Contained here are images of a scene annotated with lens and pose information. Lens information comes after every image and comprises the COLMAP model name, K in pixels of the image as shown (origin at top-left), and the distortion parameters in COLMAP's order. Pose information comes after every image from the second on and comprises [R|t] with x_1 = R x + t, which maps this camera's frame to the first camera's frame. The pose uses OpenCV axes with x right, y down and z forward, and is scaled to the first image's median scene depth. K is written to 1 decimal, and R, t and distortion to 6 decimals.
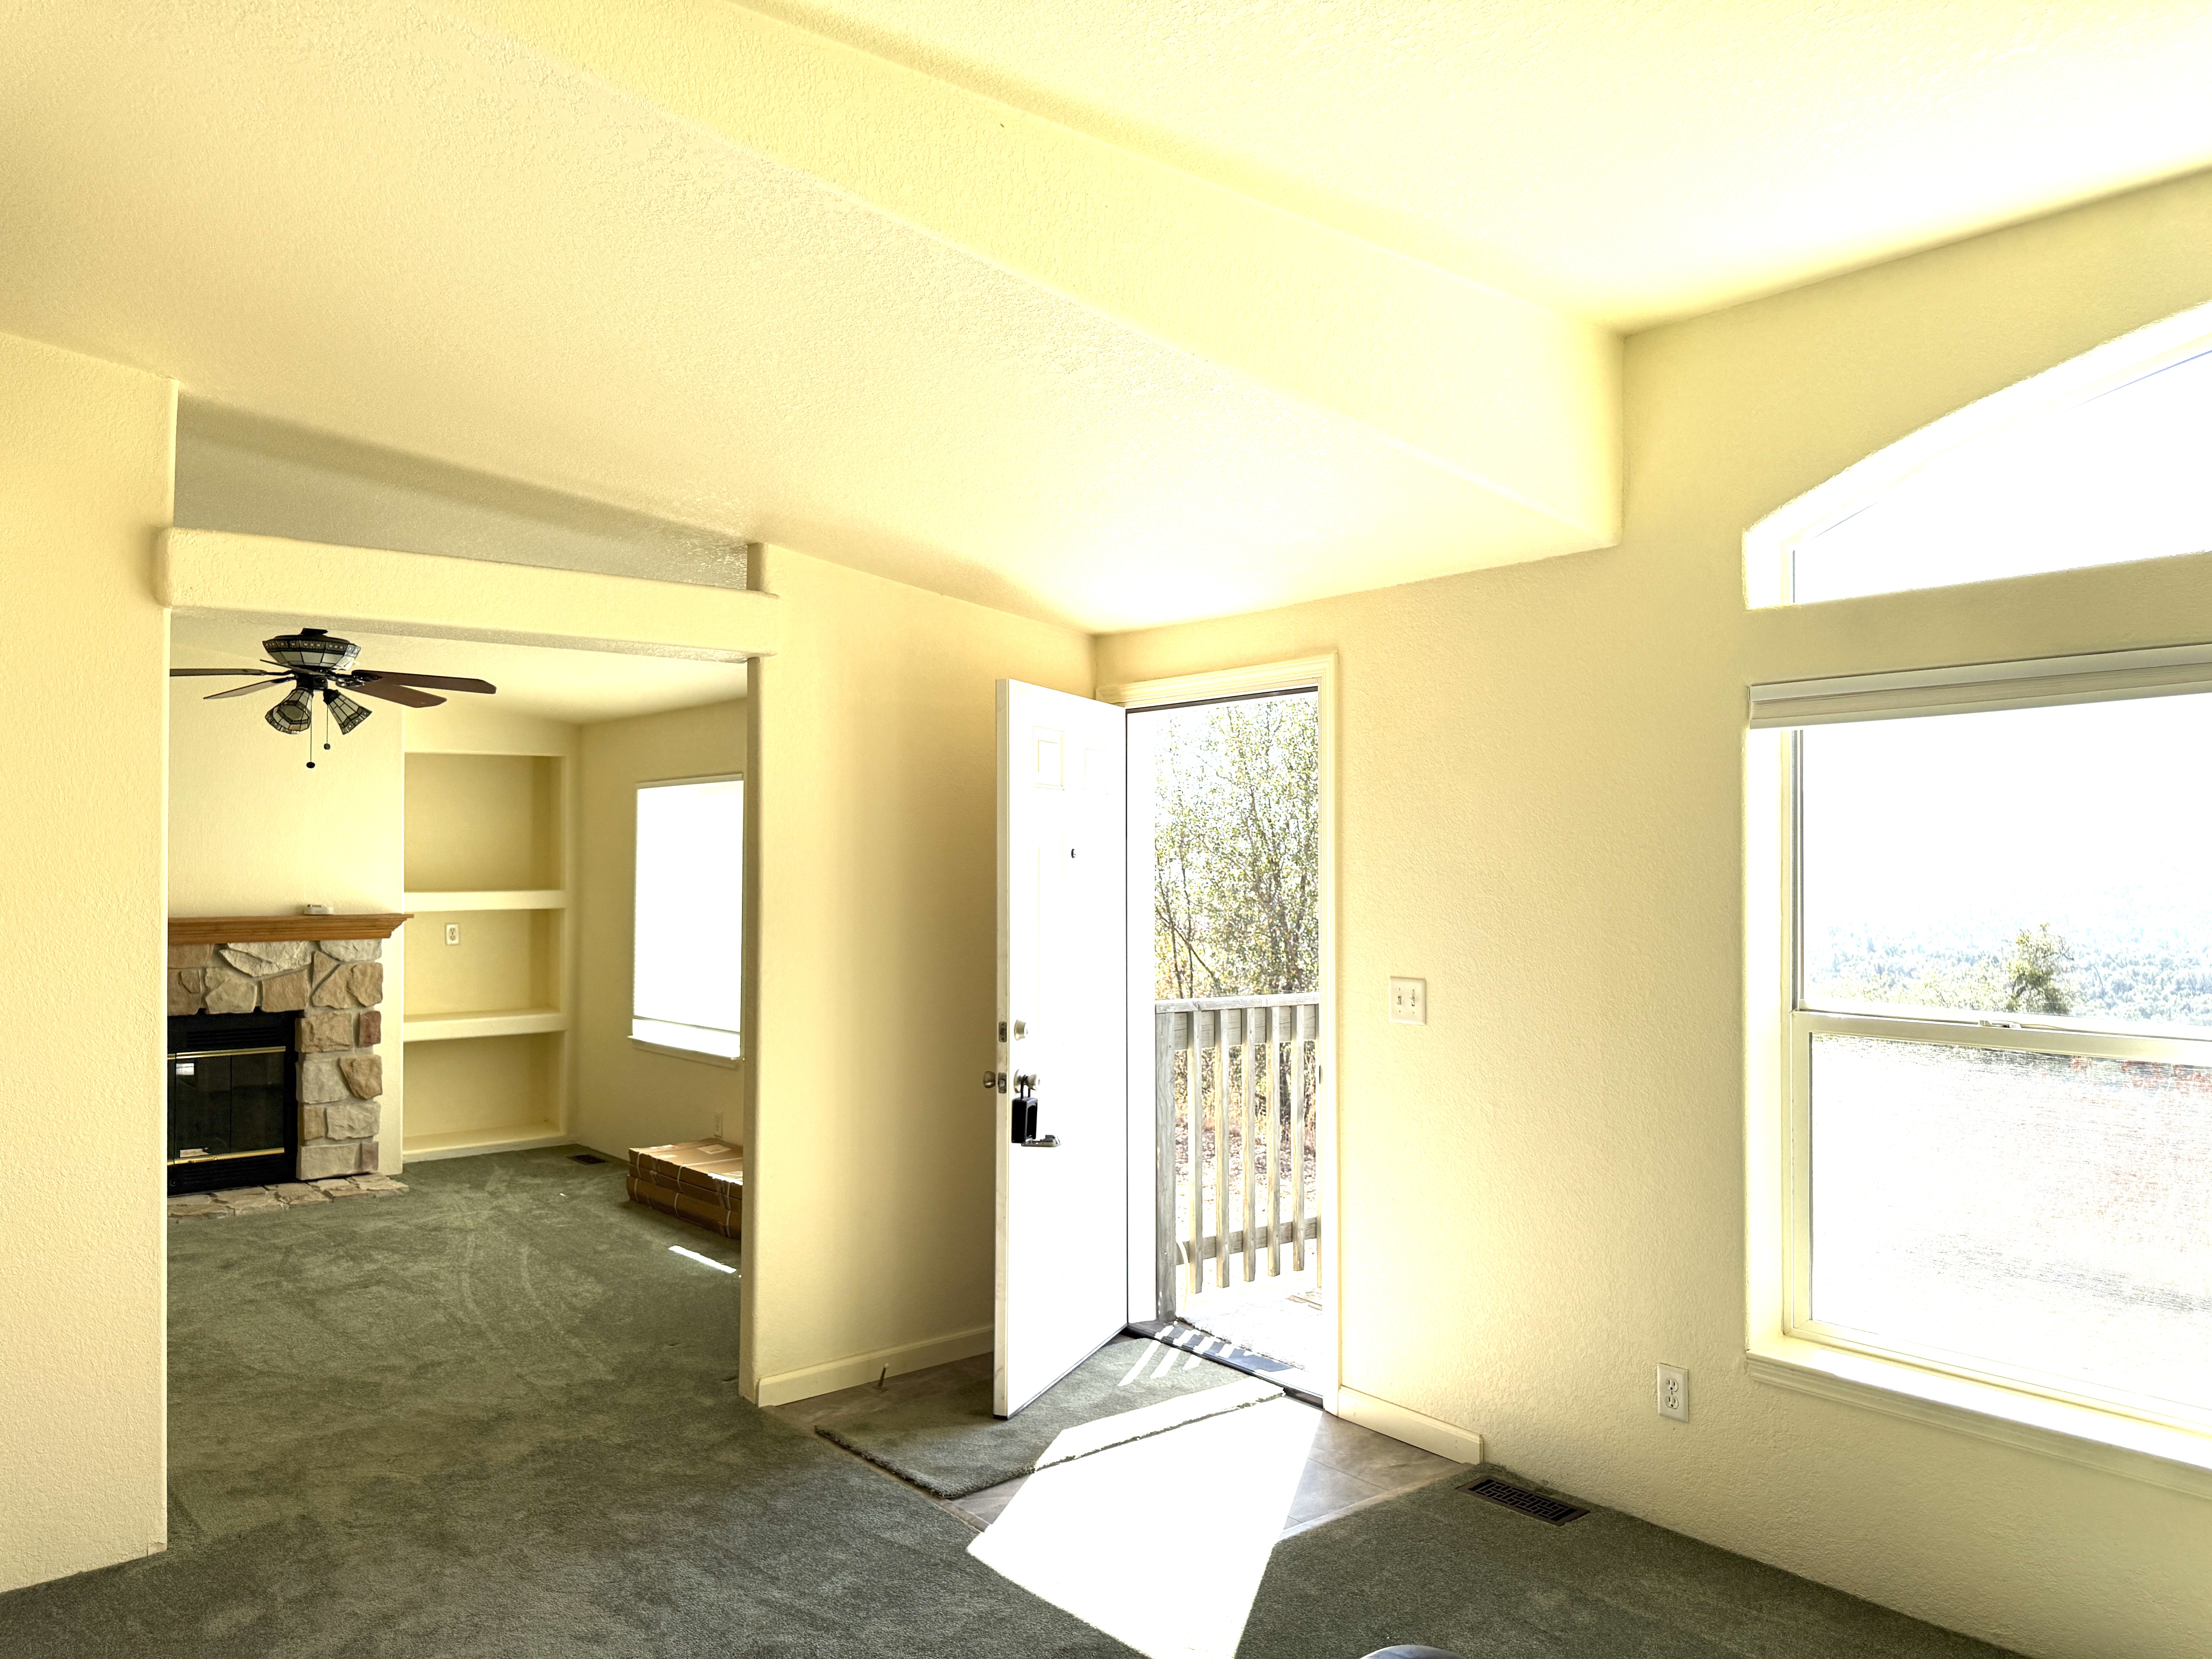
lens RADIAL K [[1582.9, 0, 1113.7], [0, 1582.9, 818.4], [0, 0, 1]] dist [0.000494, -0.006004]
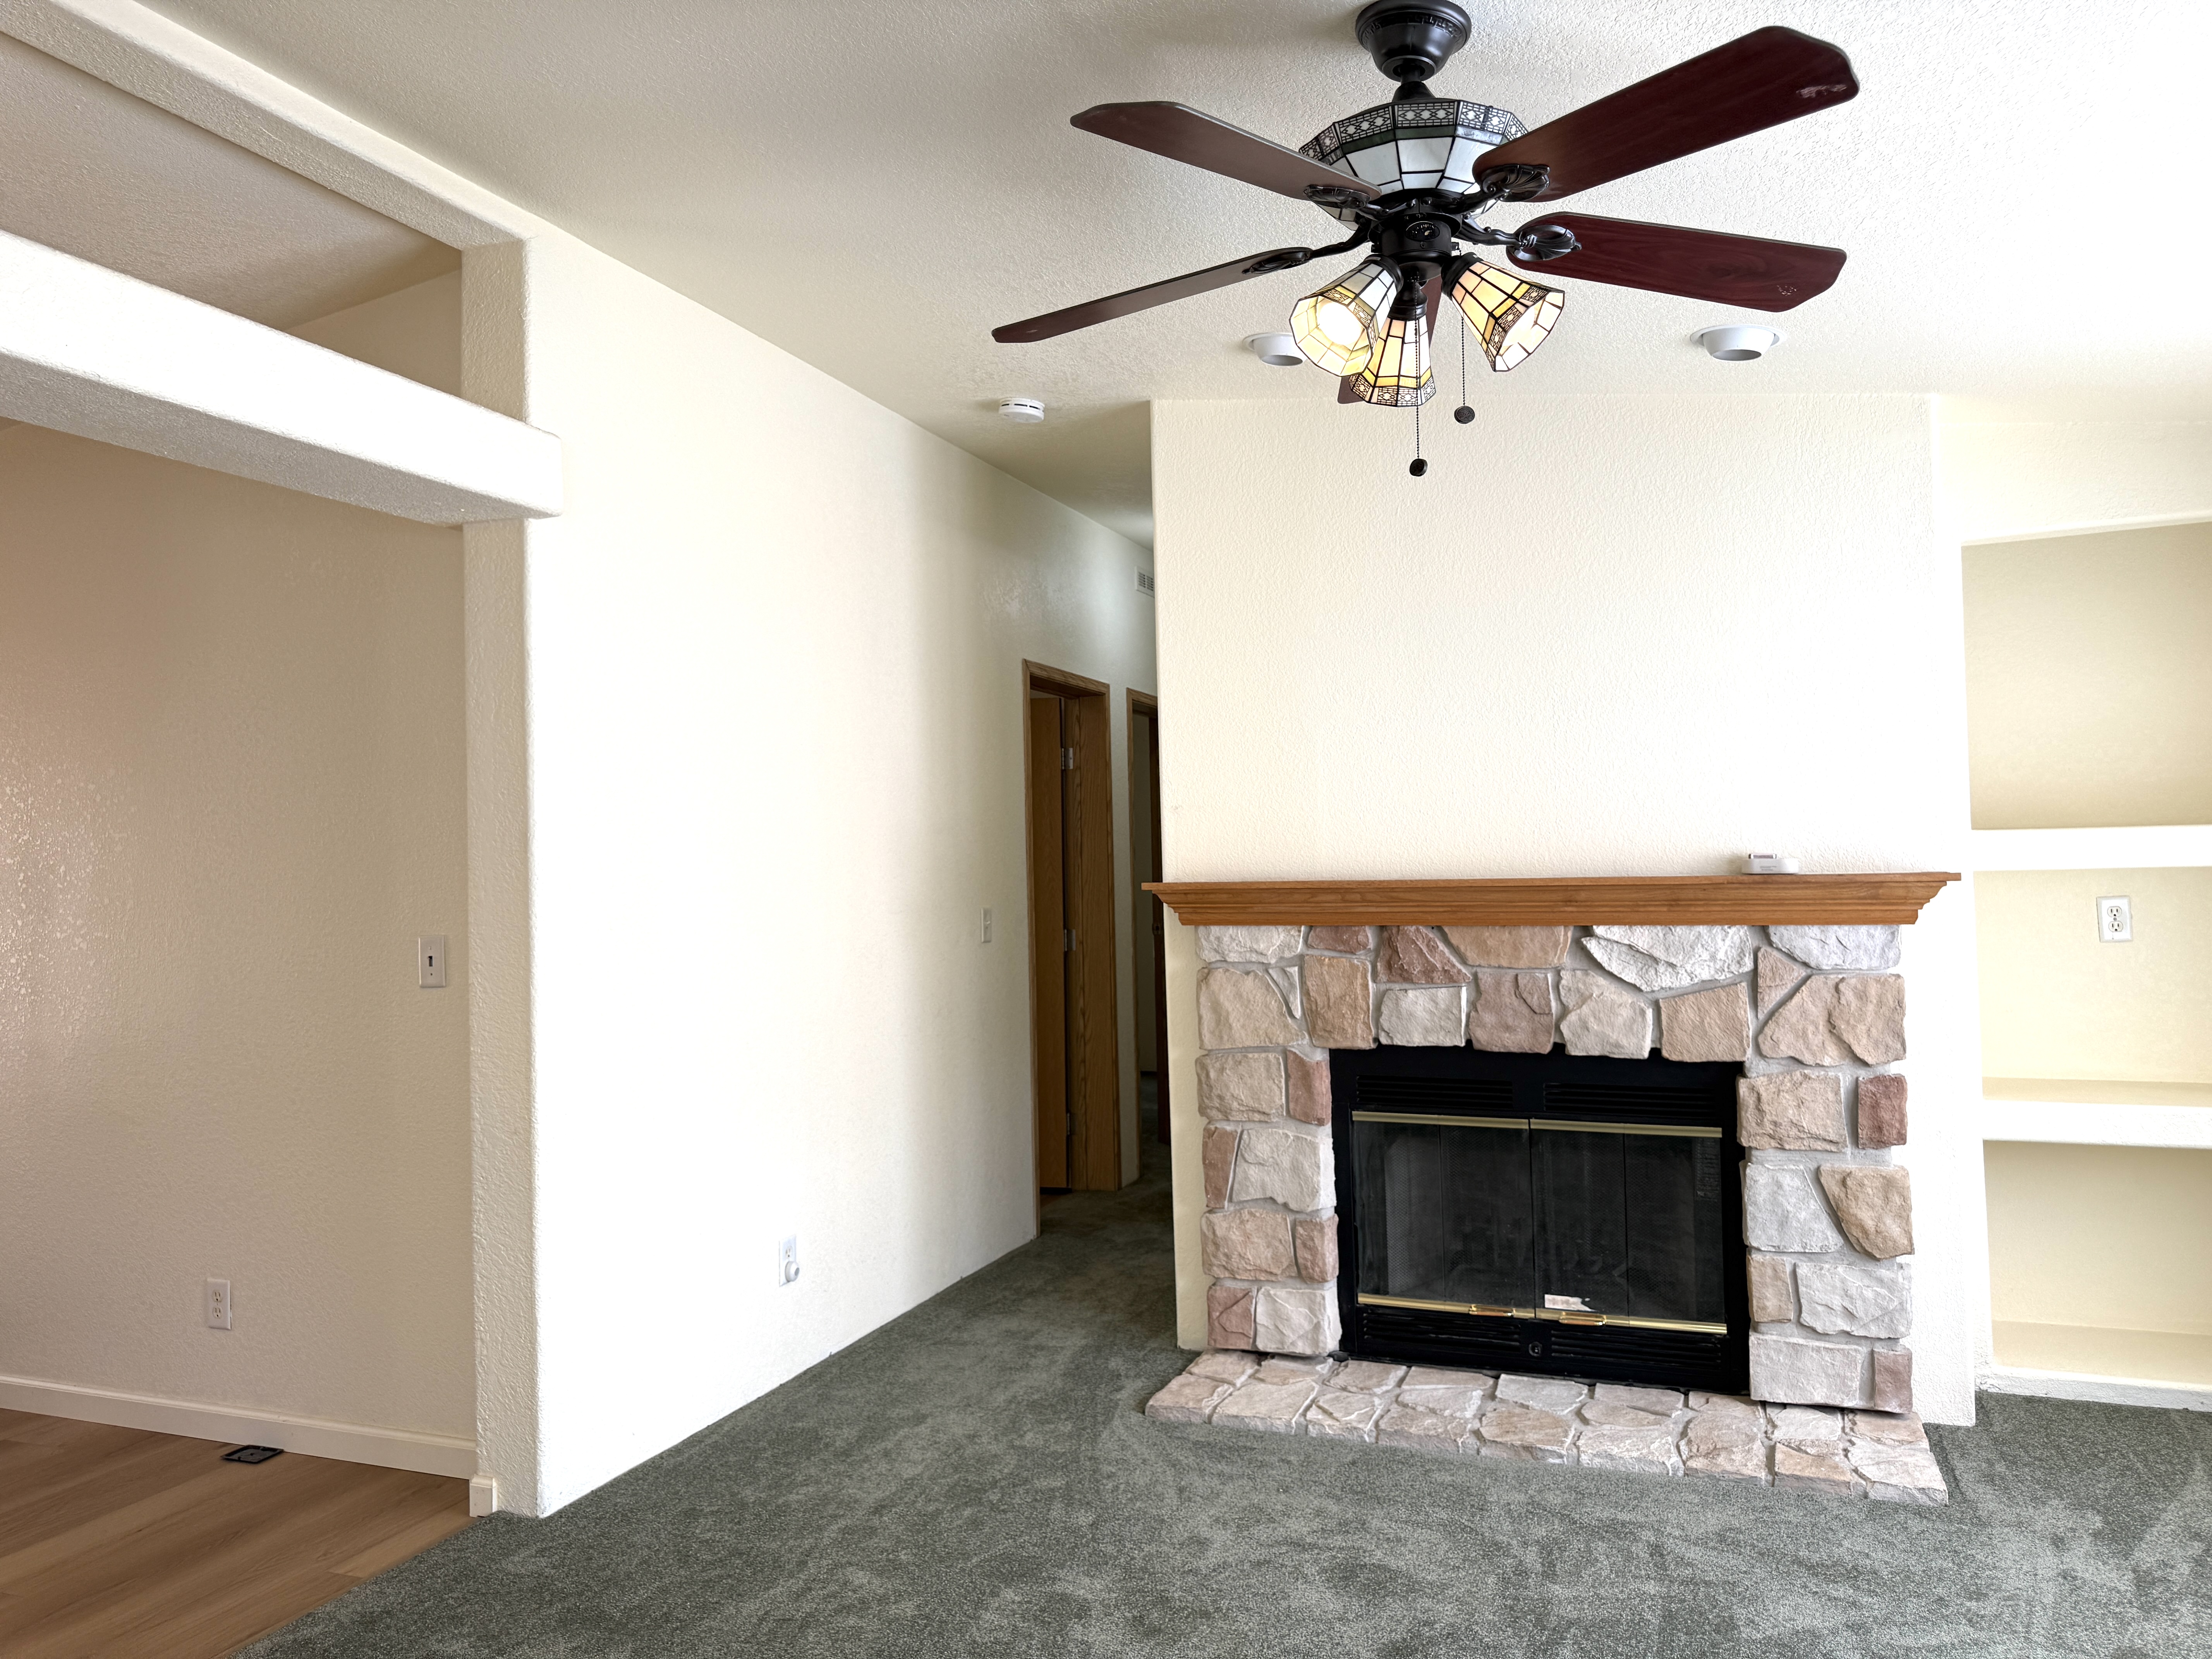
lens RADIAL K [[1582.9, 0, 1113.7], [0, 1582.9, 818.4], [0, 0, 1]] dist [0.000494, -0.006004]
pose [[0.482554, -0.030009, -0.875352, -0.163386], [0.041406, 0.999077, -0.011424, 0.040678], [0.874887, -0.030732, 0.483351, 0.579236]]
